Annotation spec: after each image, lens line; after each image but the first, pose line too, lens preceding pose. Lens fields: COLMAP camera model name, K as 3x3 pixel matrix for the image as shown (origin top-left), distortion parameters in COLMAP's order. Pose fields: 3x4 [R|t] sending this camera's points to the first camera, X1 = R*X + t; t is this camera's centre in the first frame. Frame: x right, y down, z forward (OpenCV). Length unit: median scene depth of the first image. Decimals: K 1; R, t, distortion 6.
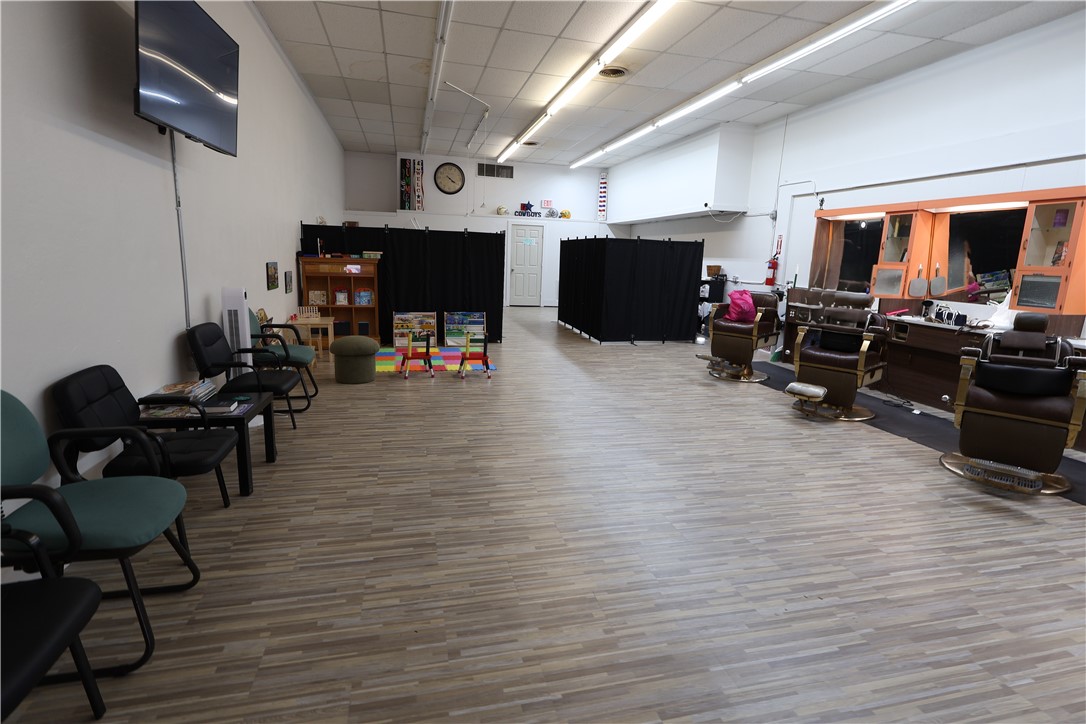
lens RADIAL K [[538.7, 0, 543.9], [0, 538.7, 359.5], [0, 0, 1]] dist [-0.002525, 0.002393]
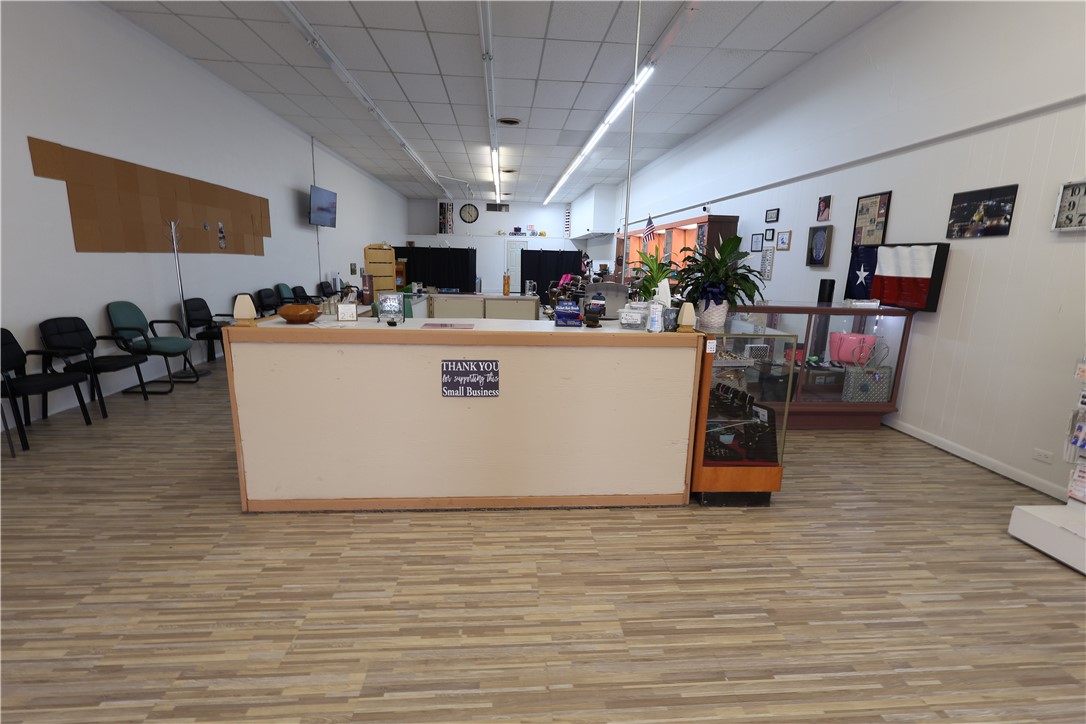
lens RADIAL K [[500.0, 0, 543.9], [0, 500.0, 359.5], [0, 0, 1]] dist [-0.001436, 0.000621]
pose [[0.986520, 0.019834, -0.162435, 0.522495], [-0.019670, 0.999803, 0.002619, 0.167256], [0.162455, 0.000612, 0.986716, -0.786154]]
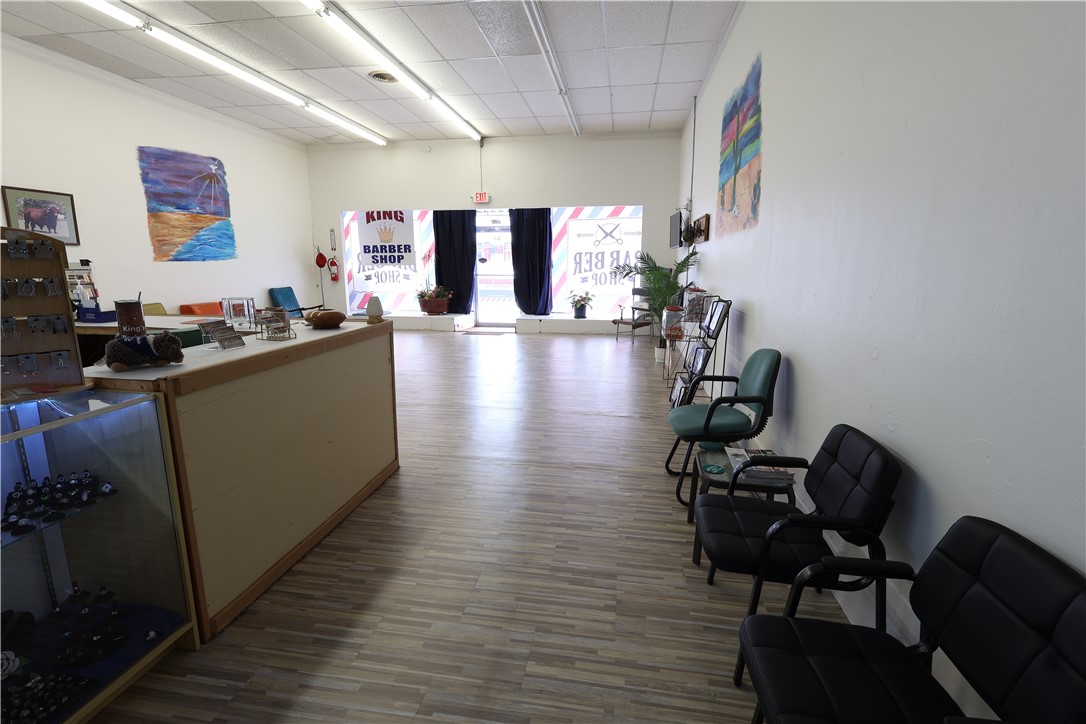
lens RADIAL K [[500.0, 0, 542.6], [0, 500.0, 359.3], [0, 0, 1]] dist [-0.001436, 0.000621]
pose [[-0.919166, -0.112311, 0.377518, -0.019246], [0.039465, 0.927399, 0.371986, 0.030259], [-0.391888, 0.356816, -0.848002, -0.177641]]
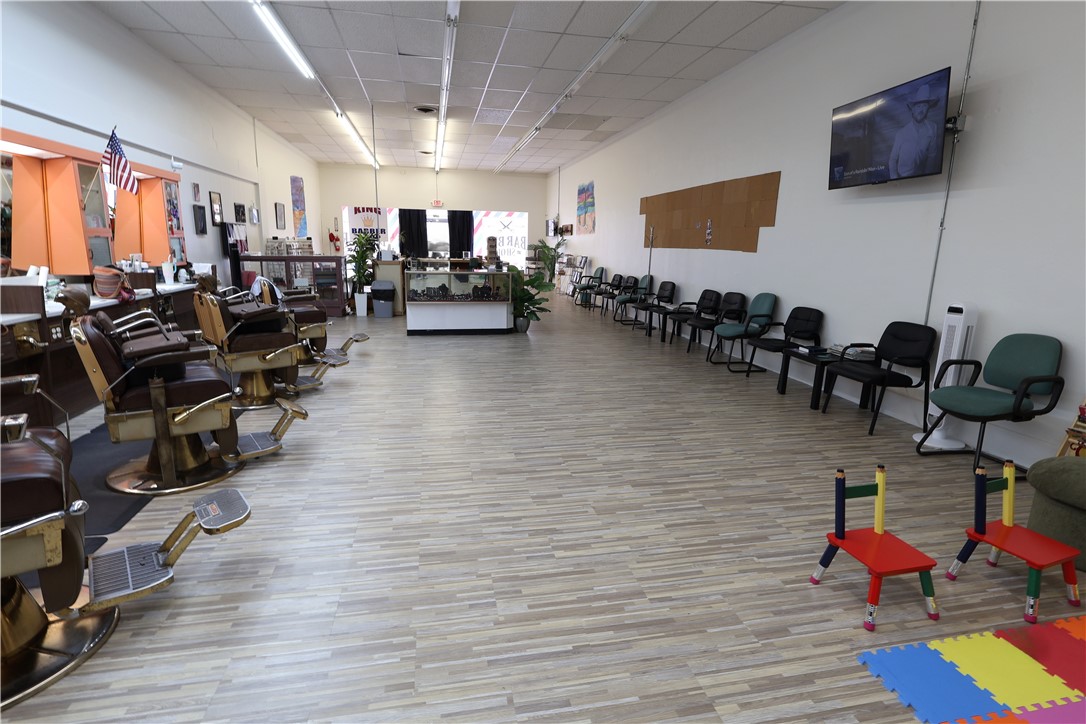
lens RADIAL K [[538.7, 0, 540.5], [0, 538.7, 364.6], [0, 0, 1]] dist [-0.002525, 0.002393]
pose [[-0.997074, -0.068778, 0.033350, 0.071669], [-0.049675, 0.914658, 0.401164, -0.196932], [-0.058095, 0.398334, -0.915399, 1.019610]]
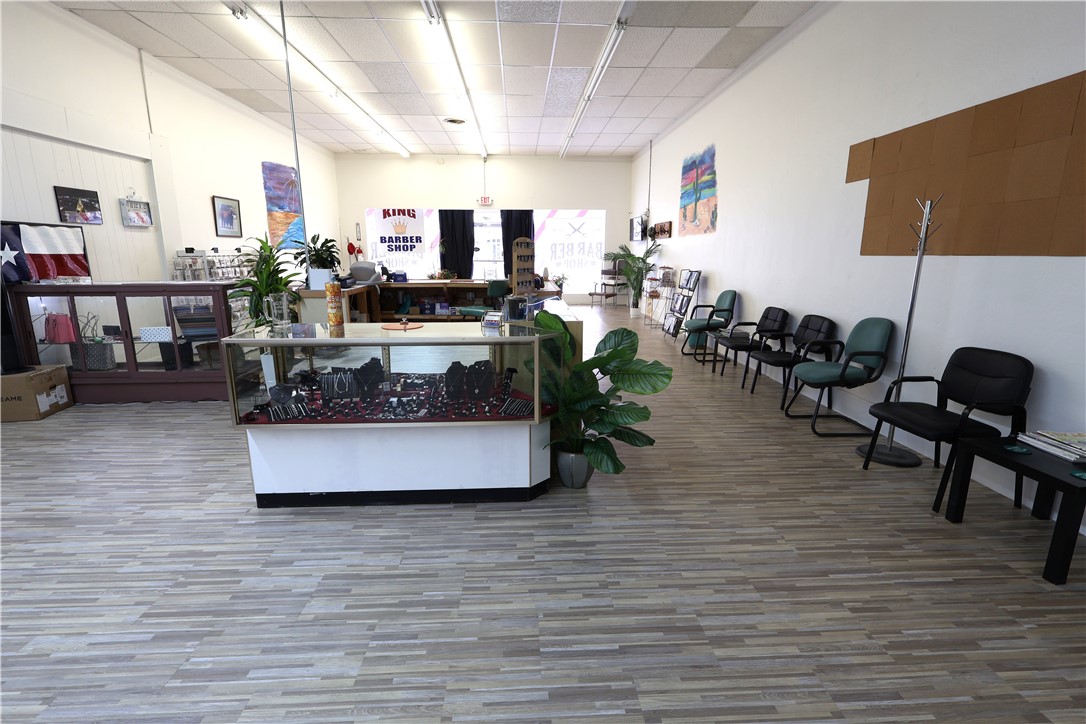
lens RADIAL K [[500.0, 0, 540.5], [0, 500.0, 359.8], [0, 0, 1]] dist [-0.001436, 0.000621]
pose [[-0.978846, -0.082283, 0.187324, 0.112252], [-0.001438, 0.918310, 0.395859, -0.053897], [-0.204594, 0.387215, -0.899003, 0.297027]]
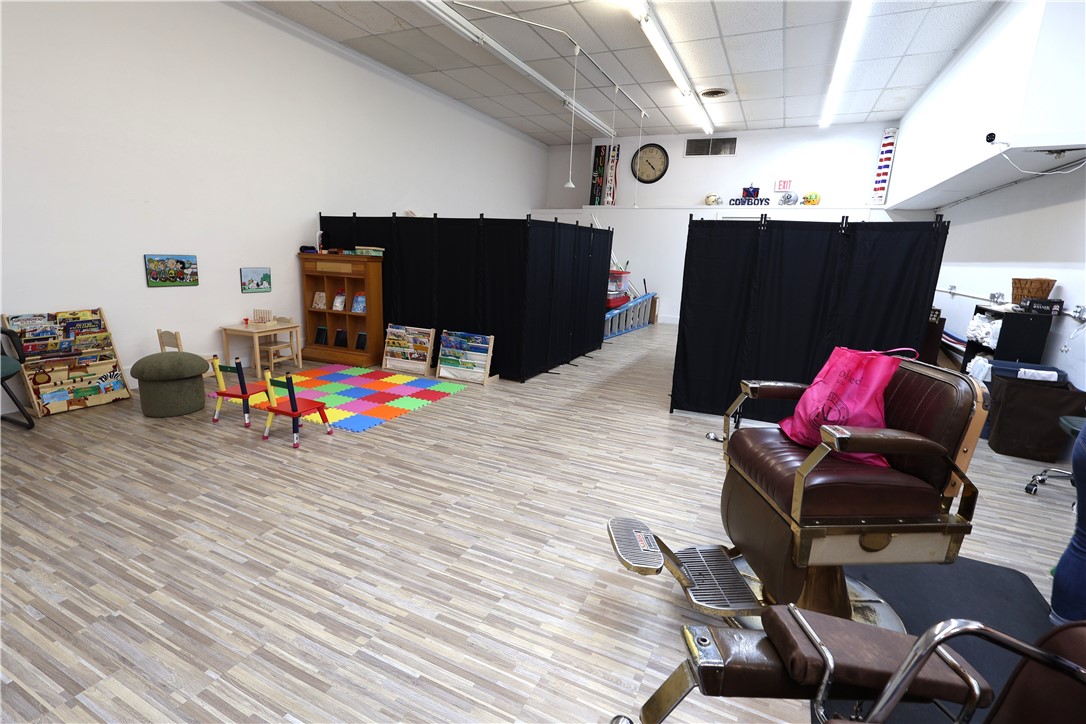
lens RADIAL K [[500.0, 0, 546.8], [0, 500.0, 361.2], [0, 0, 1]] dist [-0.001436, 0.000621]
pose [[0.777418, 0.129975, -0.615408, 0.353279], [-0.130332, 0.990469, 0.044547, -0.096673], [0.615333, 0.045576, 0.786949, 0.570713]]
